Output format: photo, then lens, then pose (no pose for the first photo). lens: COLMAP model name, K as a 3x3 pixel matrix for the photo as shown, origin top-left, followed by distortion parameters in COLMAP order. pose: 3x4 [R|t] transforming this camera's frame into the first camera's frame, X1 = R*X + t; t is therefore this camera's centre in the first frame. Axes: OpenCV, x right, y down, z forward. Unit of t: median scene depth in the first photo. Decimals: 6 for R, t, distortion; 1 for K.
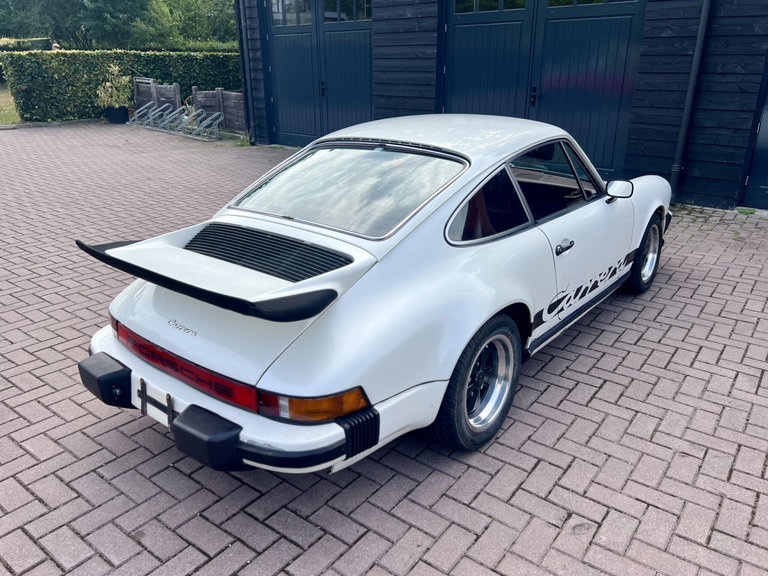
lens RADIAL K [[586.6, 0, 382.4], [0, 586.6, 291.1], [0, 0, 1]] dist [0.029081, -0.035980]
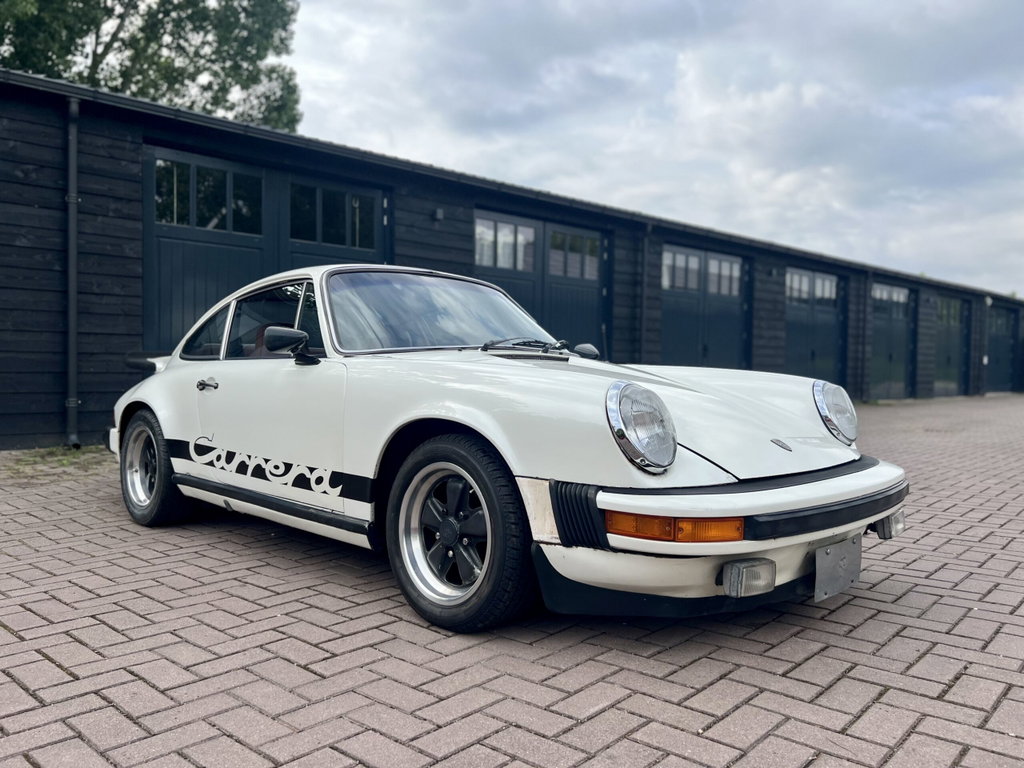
lens RADIAL K [[775.8, 0, 510.1], [0, 775.8, 385.1], [0, 0, 1]] dist [0.043064, -0.052376]
pose [[0.084570, -0.015074, 0.996304, -0.392595], [0.350099, 0.936583, -0.015547, -0.006366], [-0.932887, 0.350120, 0.084484, 0.275062]]
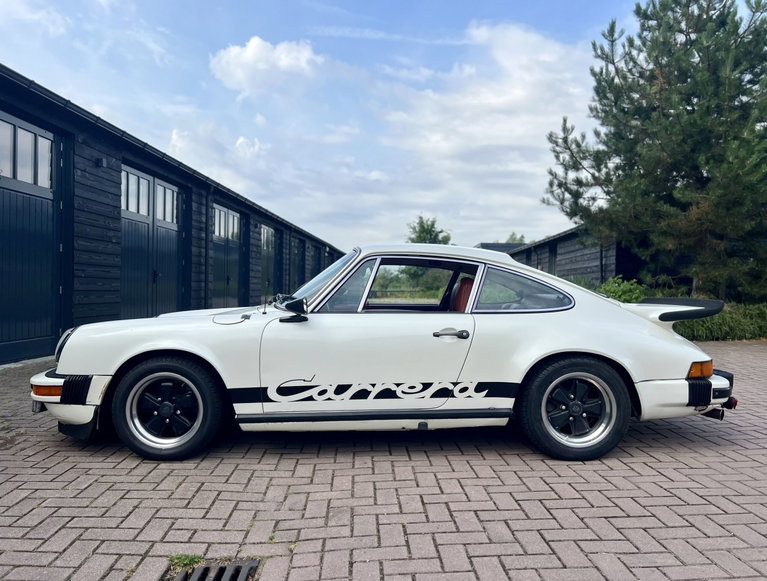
lens RADIAL K [[583.4, 0, 386.3], [0, 583.4, 290.9], [0, 0, 1]] dist [0.056511, -0.074905]
pose [[-0.644879, -0.003500, 0.764277, -0.318685], [0.271202, 0.933867, 0.233111, -0.199734], [-0.714549, 0.357602, -0.601282, 0.716574]]
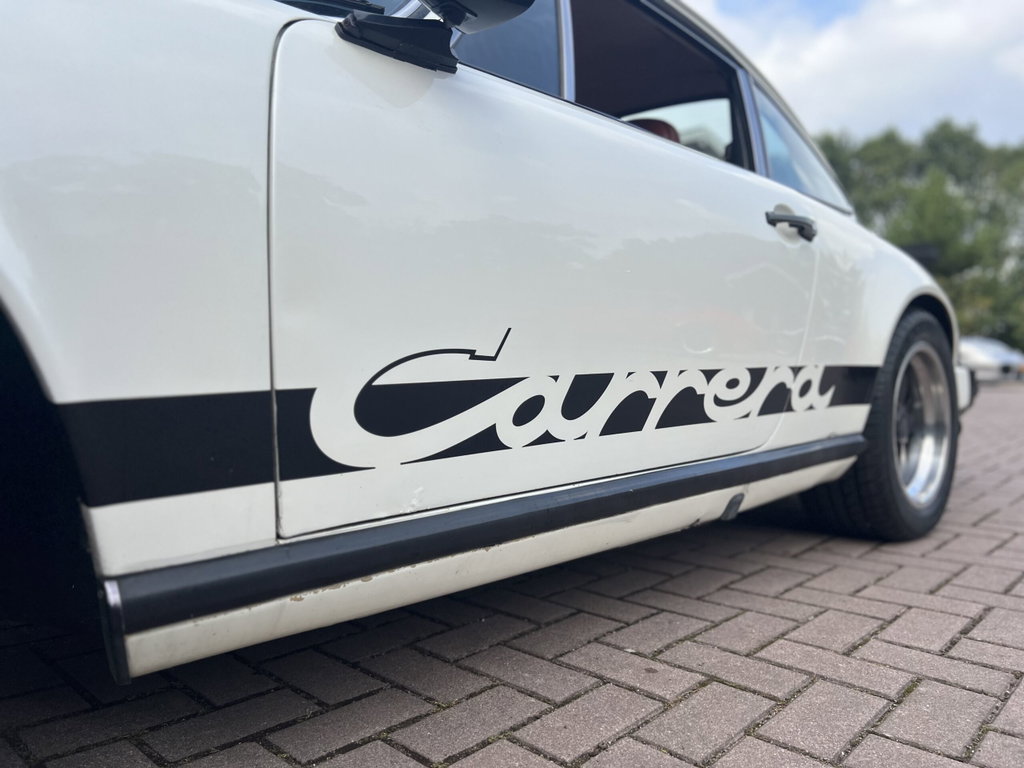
lens RADIAL K [[774.2, 0, 508.7], [0, 774.2, 400.1], [0, 0, 1]] dist [0.068404, -0.140249]
pose [[-0.993729, -0.002052, 0.111796, -0.000212], [0.042058, 0.919547, 0.390722, -0.102558], [-0.103604, 0.392974, -0.913695, 0.640851]]
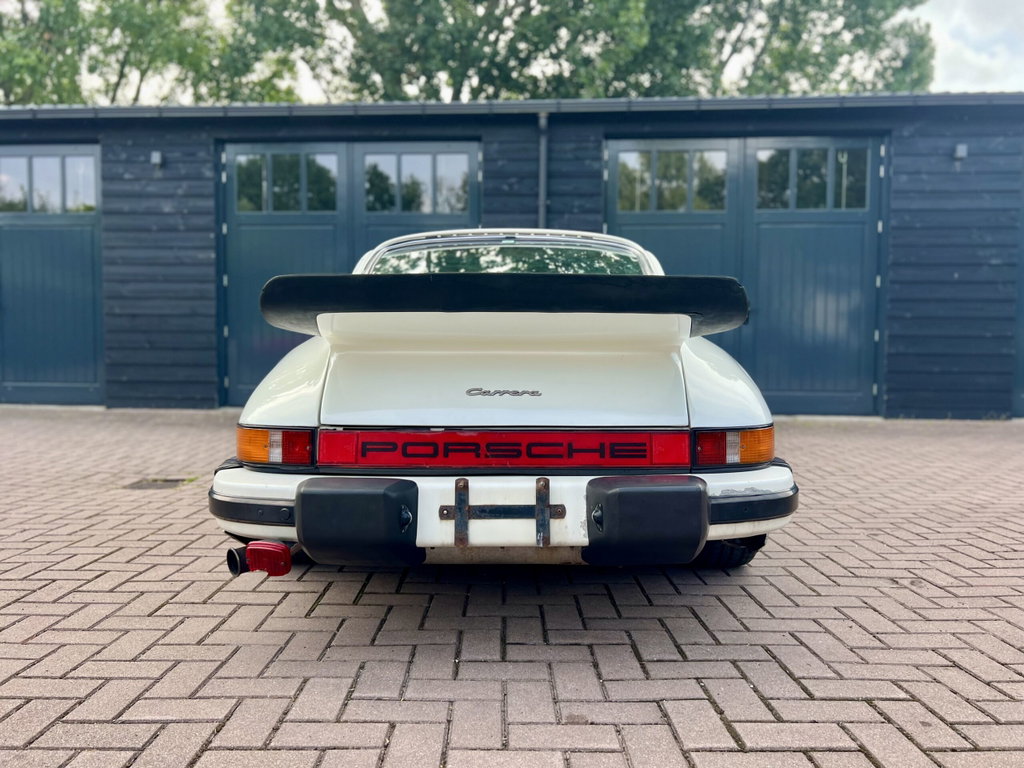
lens RADIAL K [[776.0, 0, 512.2], [0, 776.0, 380.4], [0, 0, 1]] dist [0.044729, -0.057414]
pose [[0.785071, -0.014410, 0.619238, -0.227242], [0.213517, 0.944750, -0.248712, 0.069551], [-0.581441, 0.327475, 0.744773, 0.092481]]
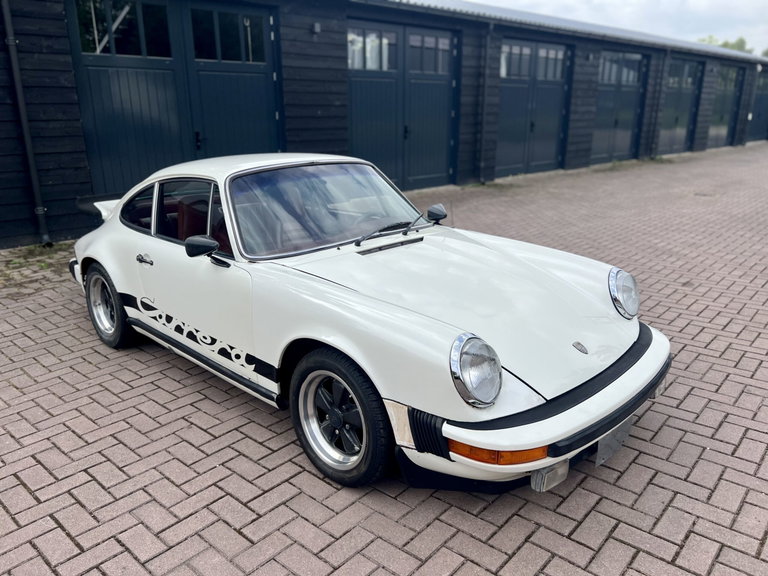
lens RADIAL K [[583.1, 0, 388.2], [0, 583.1, 291.0], [0, 0, 1]] dist [0.039582, -0.049771]
pose [[0.069763, -0.289212, 0.954720, -0.373056], [0.364975, 0.898096, 0.245390, -0.088254], [-0.928400, 0.331330, 0.168209, 0.243349]]
